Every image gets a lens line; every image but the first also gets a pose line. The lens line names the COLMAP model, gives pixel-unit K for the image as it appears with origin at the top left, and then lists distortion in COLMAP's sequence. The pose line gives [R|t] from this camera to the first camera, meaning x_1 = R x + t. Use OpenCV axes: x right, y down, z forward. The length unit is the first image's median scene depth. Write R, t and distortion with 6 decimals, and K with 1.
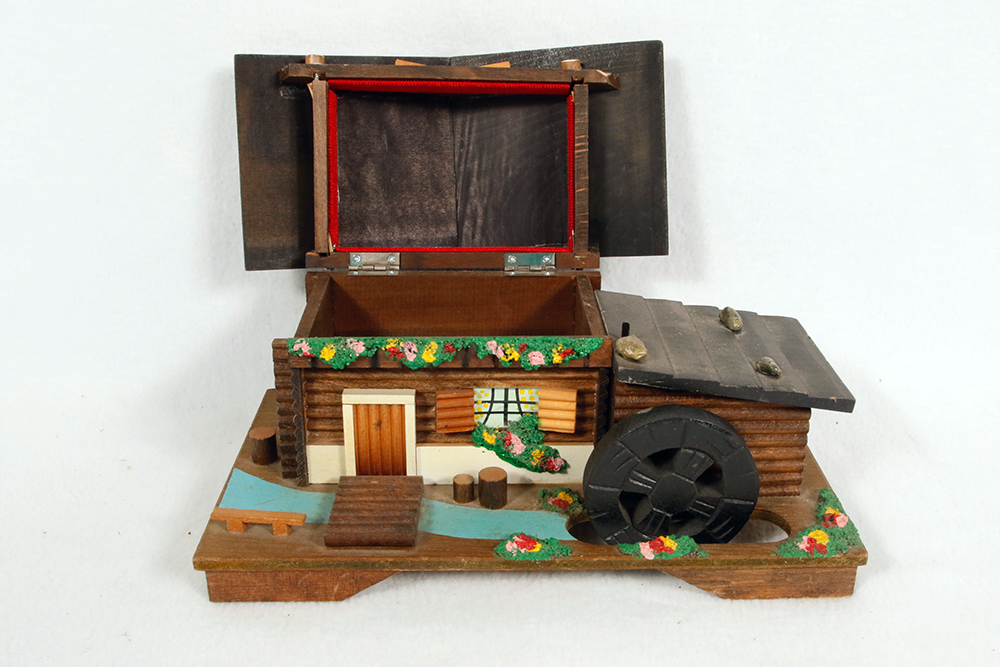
lens RADIAL K [[1091.5, 0, 505.2], [0, 1091.5, 338.4], [0, 0, 1]] dist [-0.069359, 0.000000]
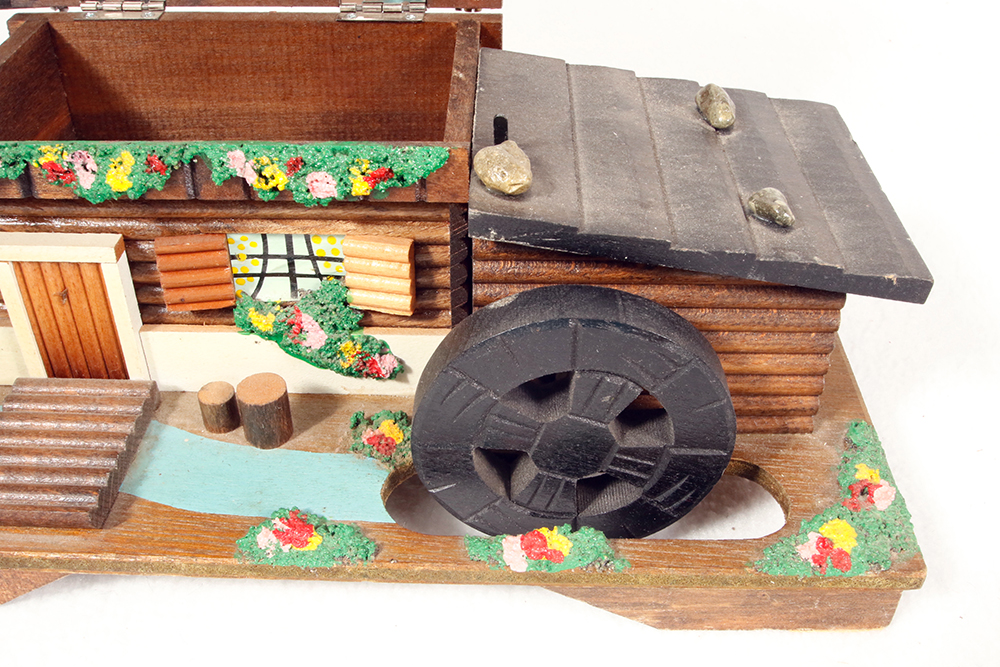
lens RADIAL K [[1068.6, 0, 504.1], [0, 1068.6, 361.6], [0, 0, 1]] dist [-0.071835, 0.000000]
pose [[0.999242, 0.023783, -0.030814, 0.132034], [-0.015268, 0.967670, 0.251757, -0.029296], [0.035805, -0.251096, 0.967300, 0.485807]]
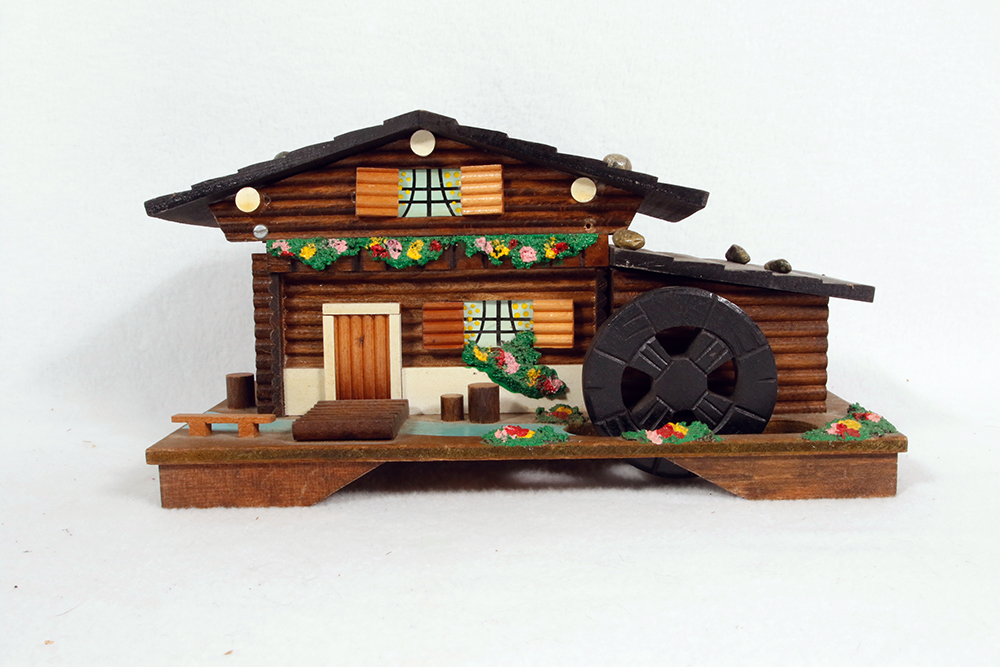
lens RADIAL K [[1068.6, 0, 501.7], [0, 1068.6, 329.1], [0, 0, 1]] dist [-0.071835, 0.000000]
pose [[0.999258, -0.019124, -0.033434, 0.035265], [0.008659, 0.957349, -0.288804, 0.342772], [0.037531, 0.288300, 0.956804, 0.134562]]
